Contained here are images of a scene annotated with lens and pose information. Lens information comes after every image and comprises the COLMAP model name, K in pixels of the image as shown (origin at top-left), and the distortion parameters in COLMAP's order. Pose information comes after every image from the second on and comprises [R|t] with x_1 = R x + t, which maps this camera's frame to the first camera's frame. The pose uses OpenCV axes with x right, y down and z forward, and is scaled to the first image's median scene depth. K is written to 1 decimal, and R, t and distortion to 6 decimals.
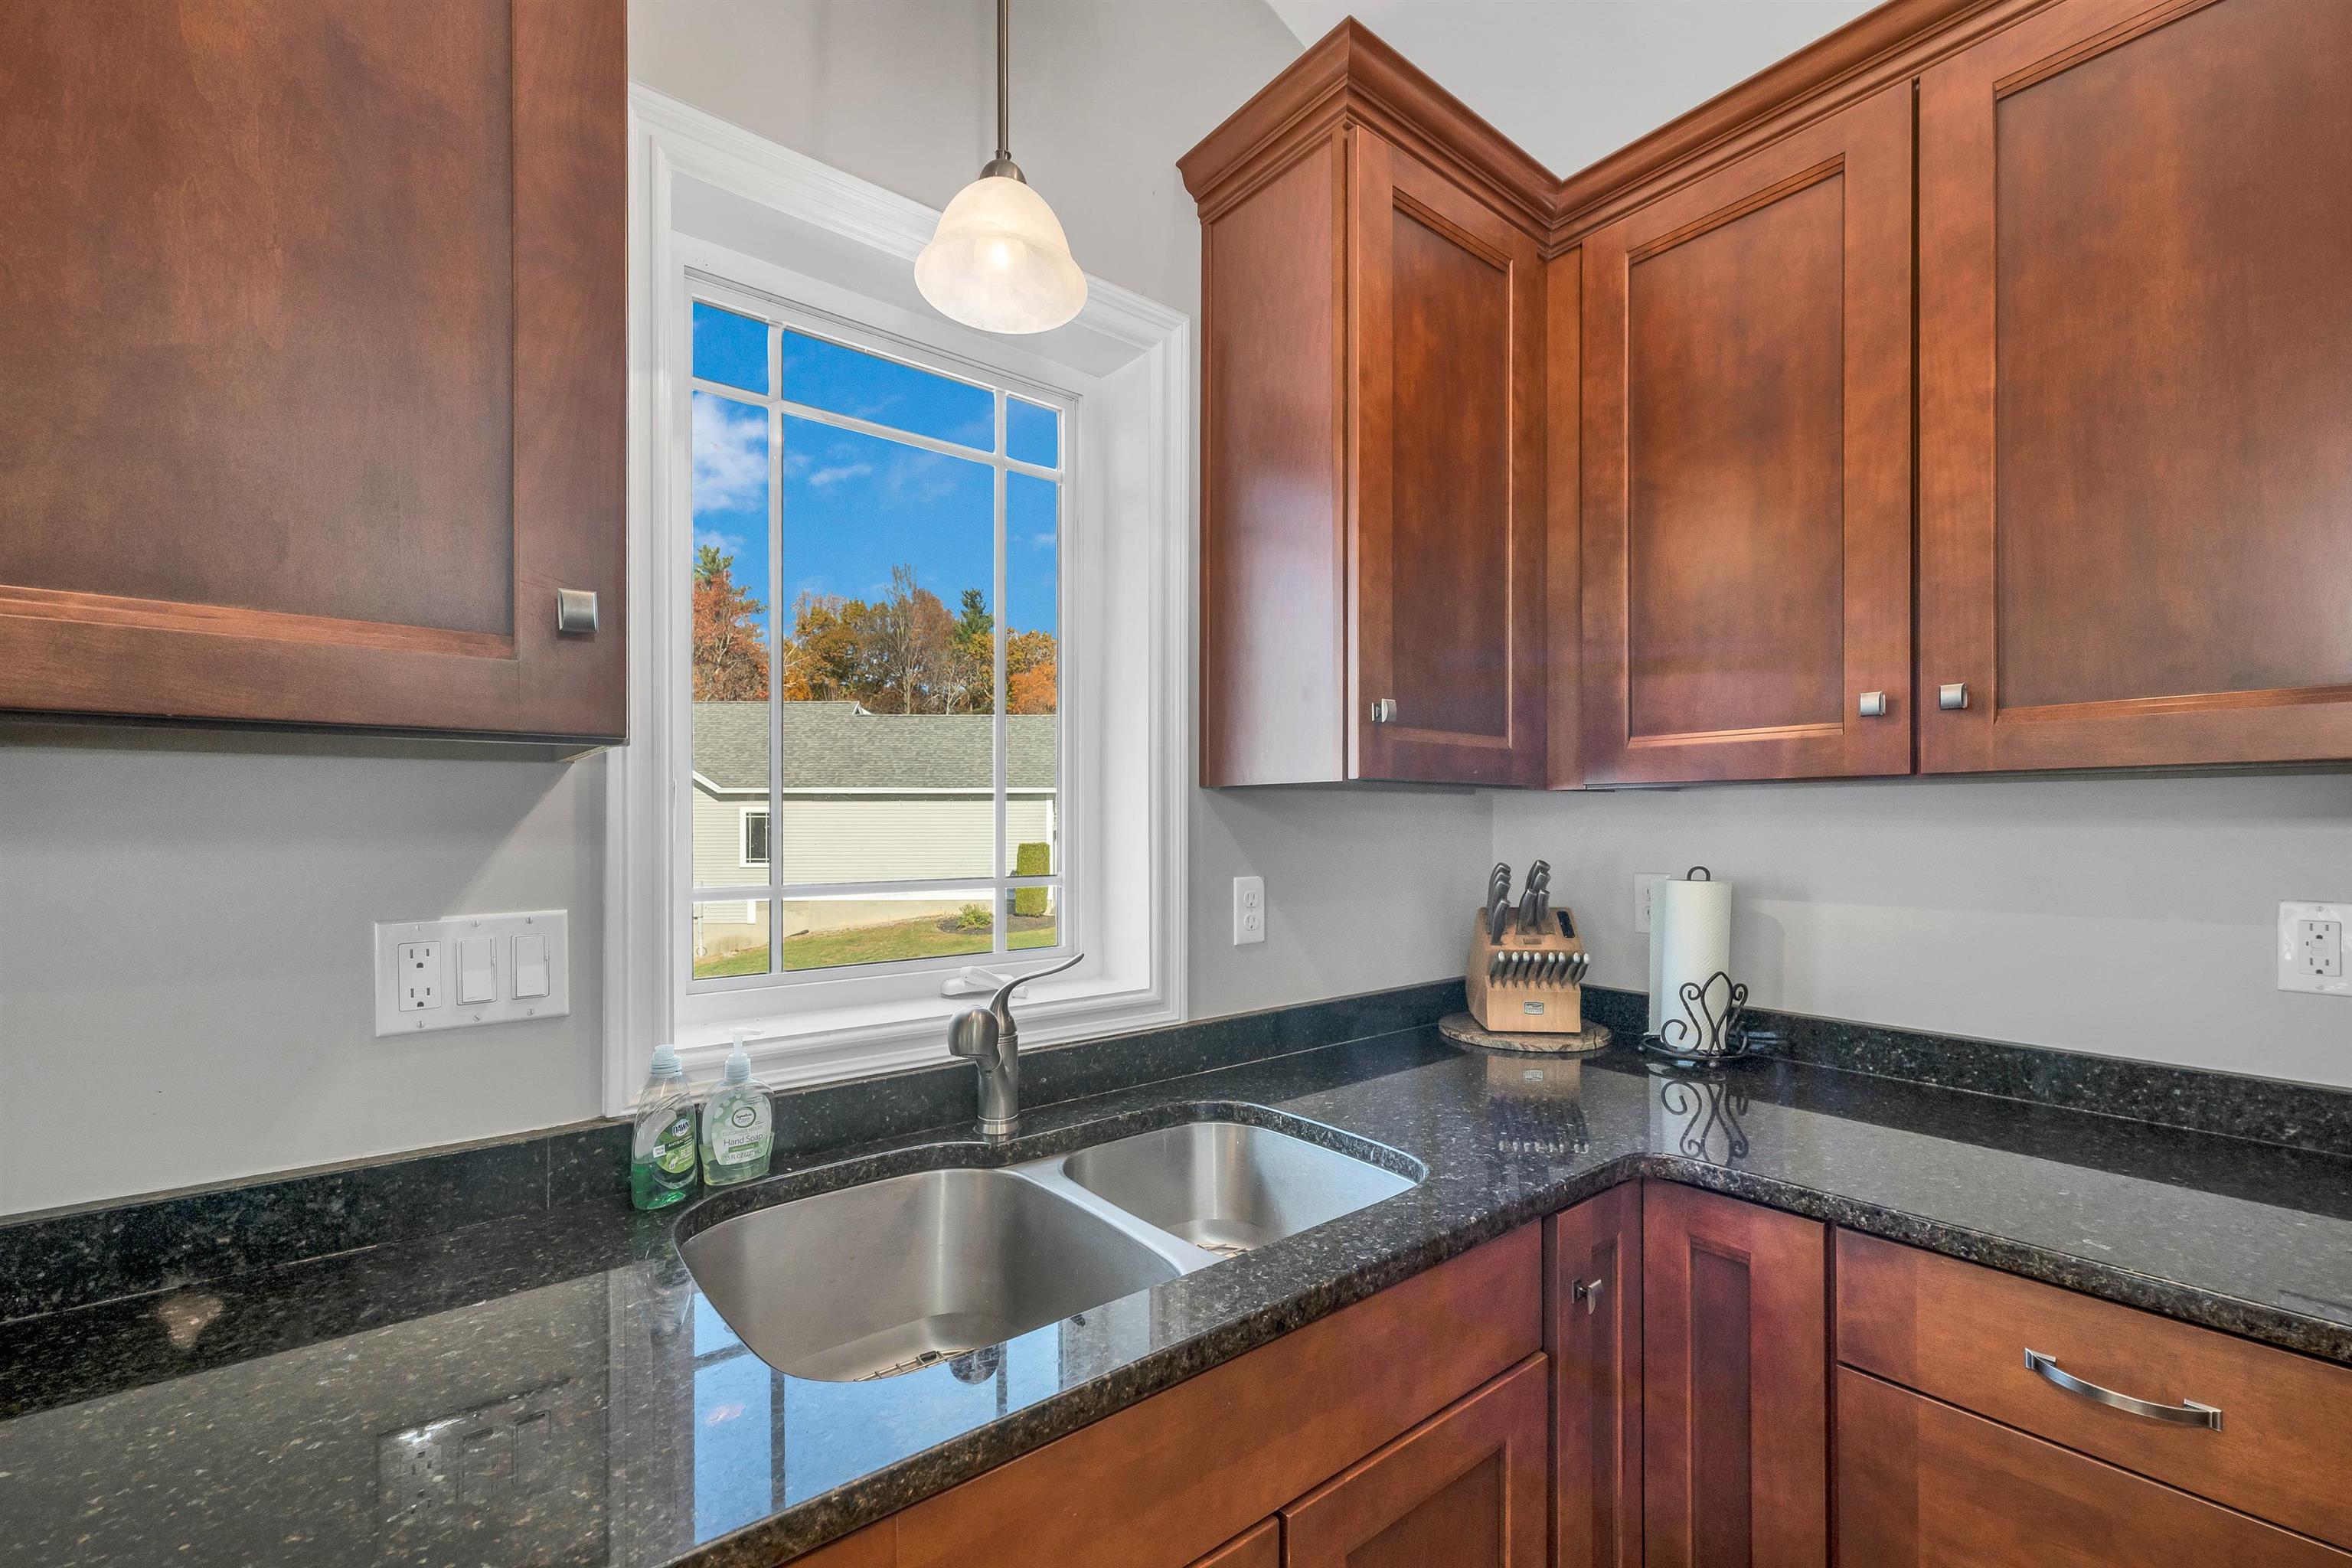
lens RADIAL K [[979.0, 0, 1172.3], [0, 979.0, 821.4], [0, 0, 1]] dist [0.001637, 0.000118]
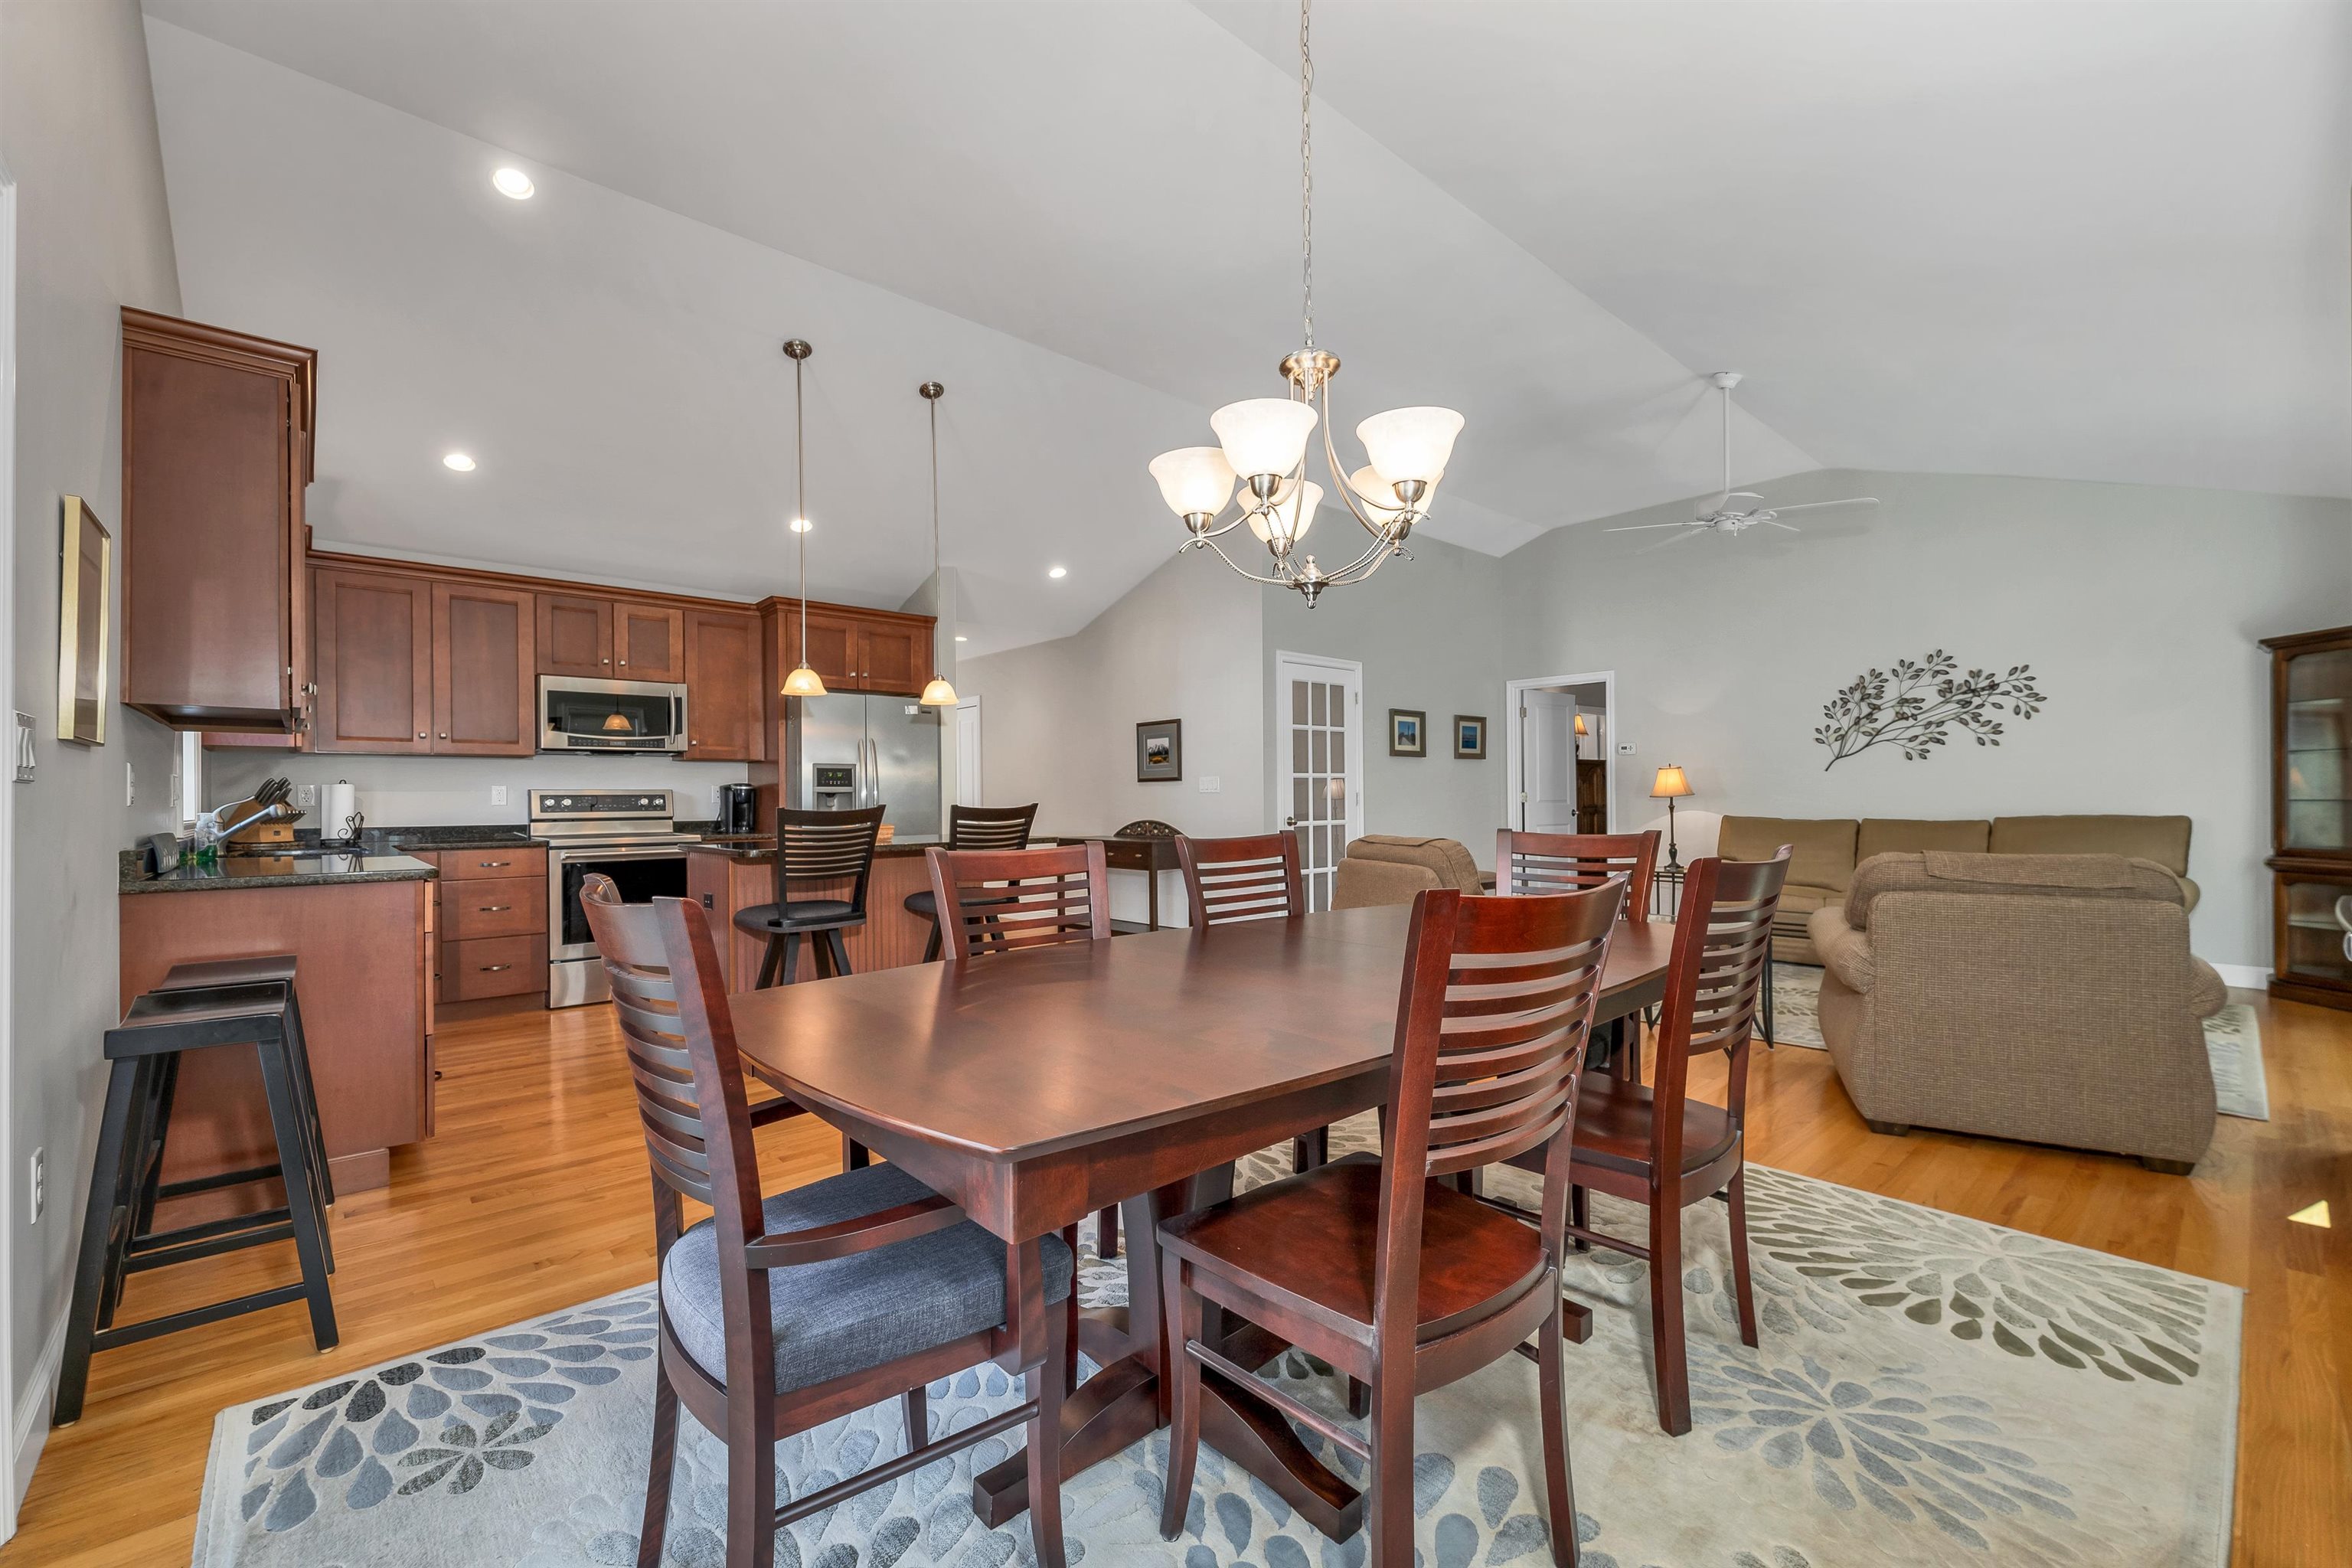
lens RADIAL K [[975.8, 0, 1179.9], [0, 975.8, 800.8], [0, 0, 1]] dist [0.001101, 0.000200]
pose [[-0.055193, 0.001015, 0.998475, -3.229272], [0.007333, 0.999973, -0.000612, 0.161995], [-0.998449, 0.007288, -0.055199, -1.744928]]
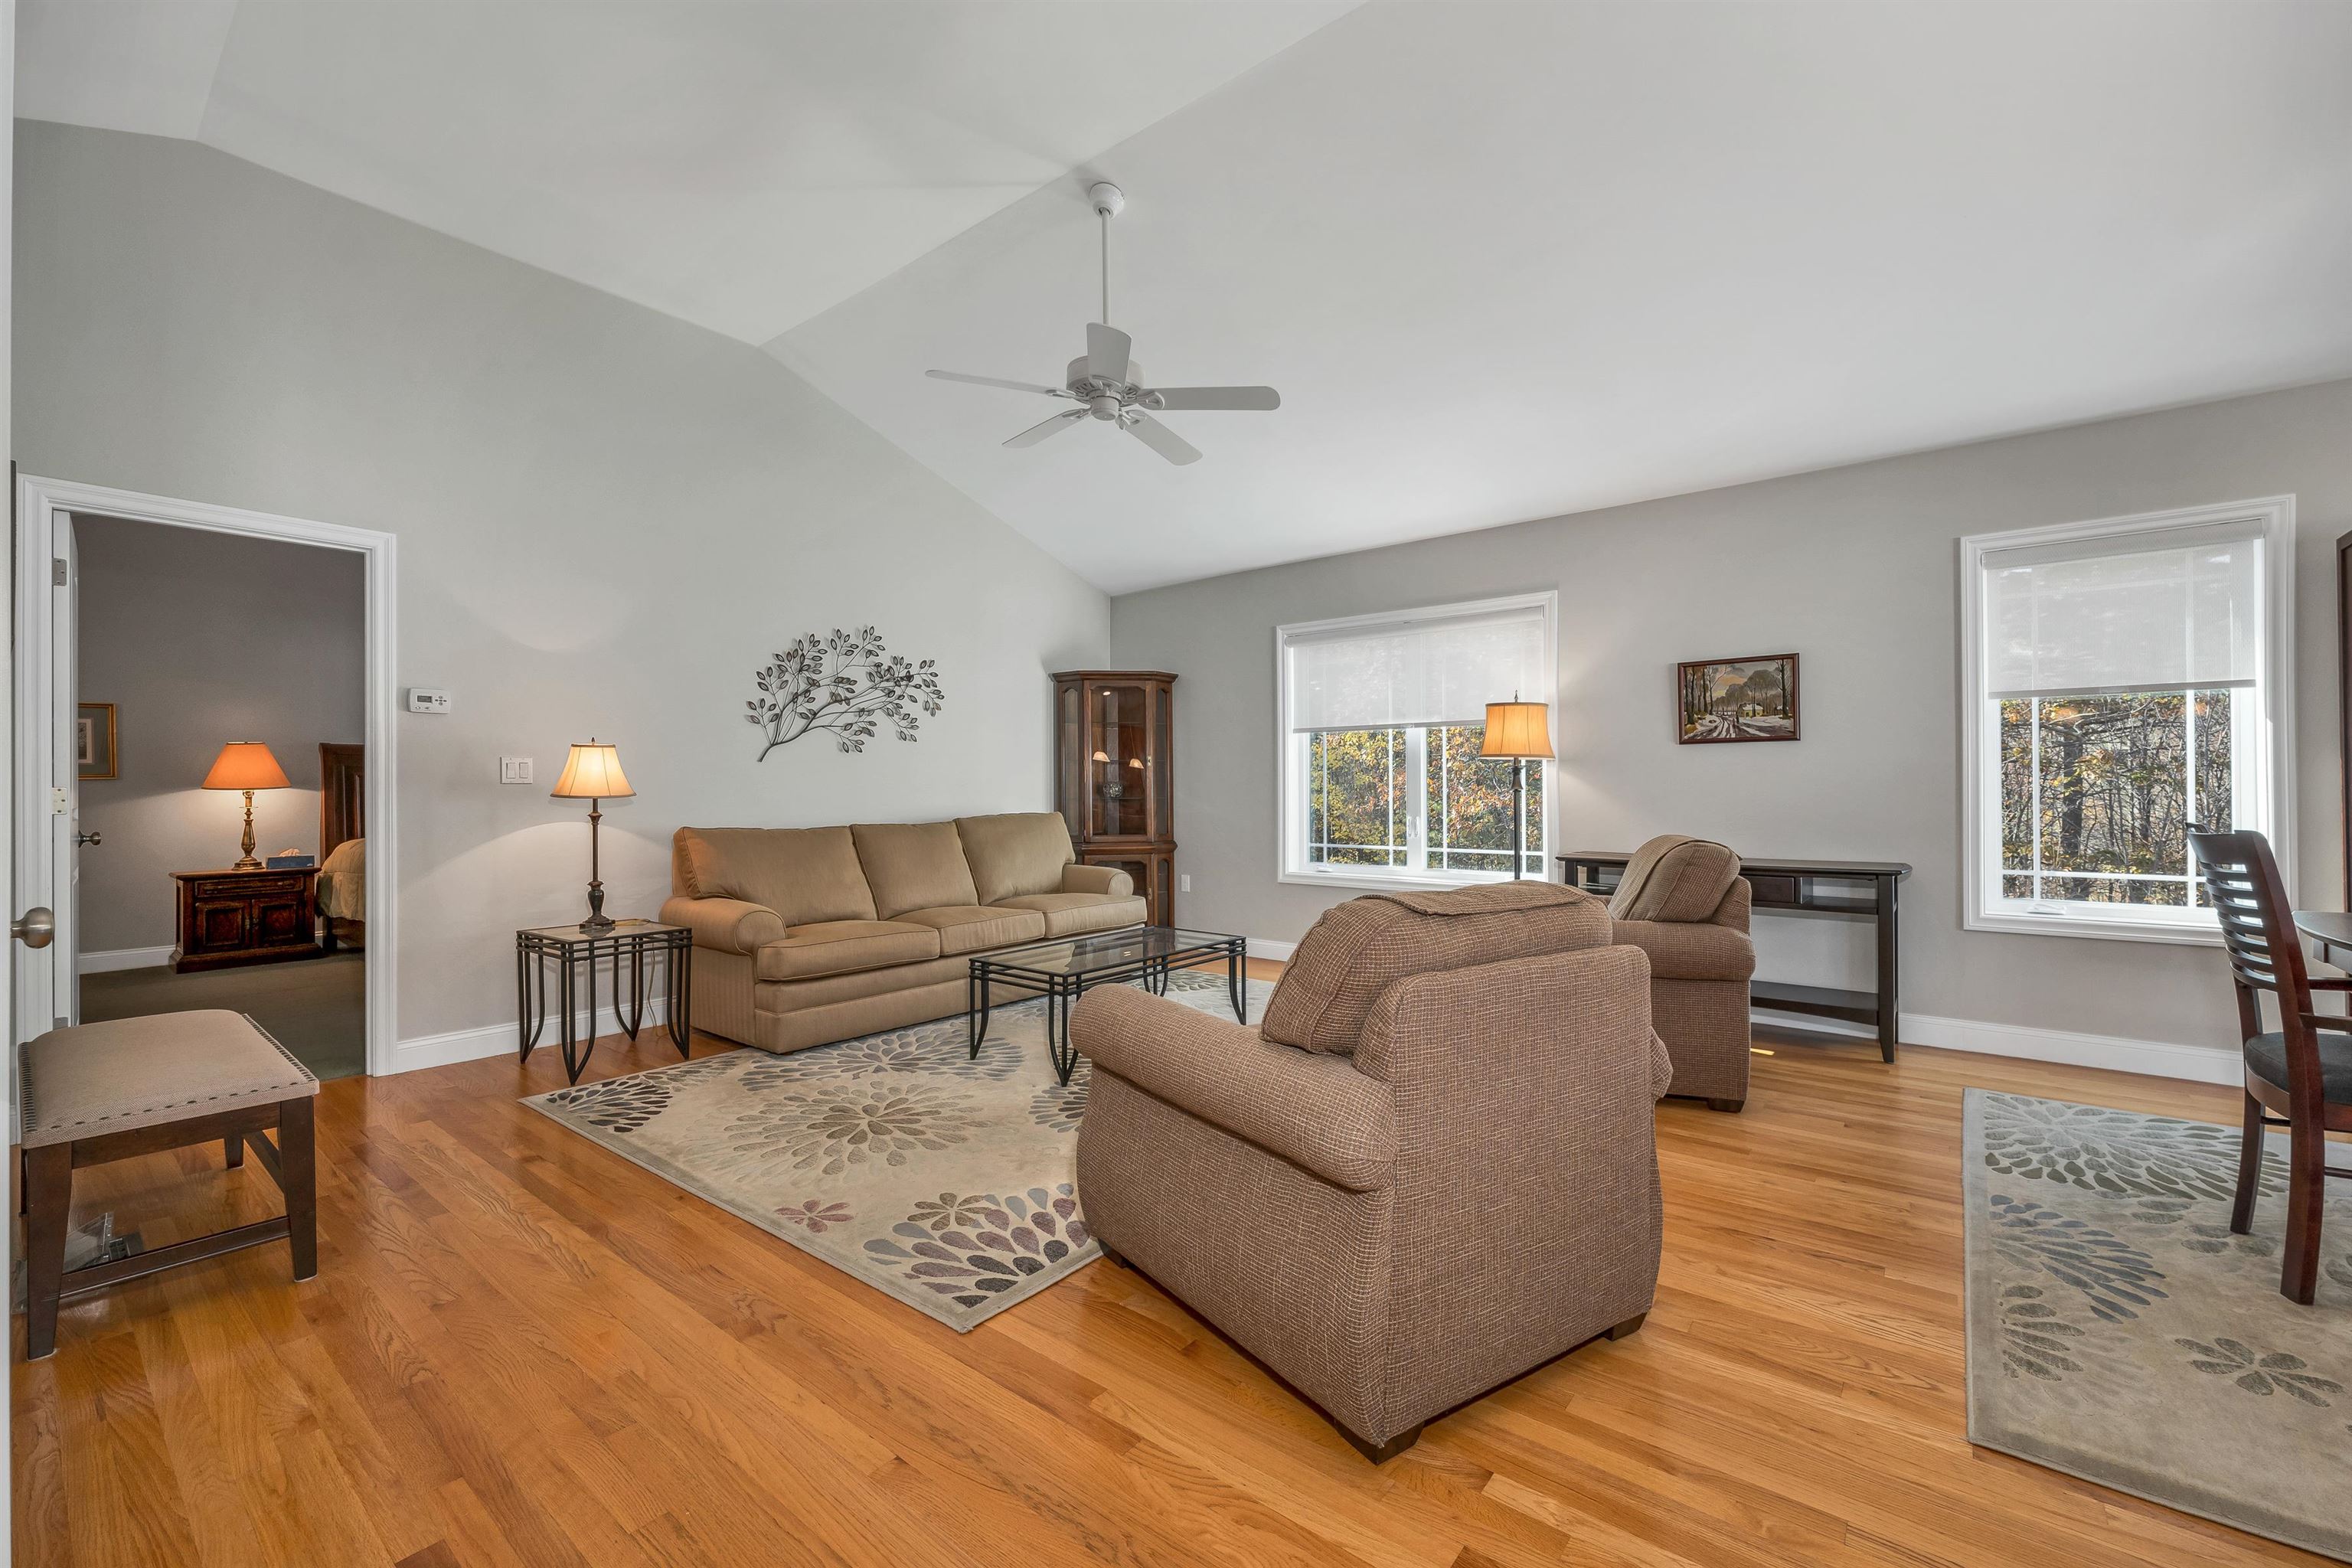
lens RADIAL K [[960.2, 0, 1177.0], [0, 960.2, 783.0], [0, 0, 1]] dist [0.005381, -0.000346]
pose [[-0.975561, 0.006583, -0.219629, 0.871232], [0.008257, 0.999943, -0.006708, 0.147907], [0.219573, -0.008357, -0.975560, -1.482183]]
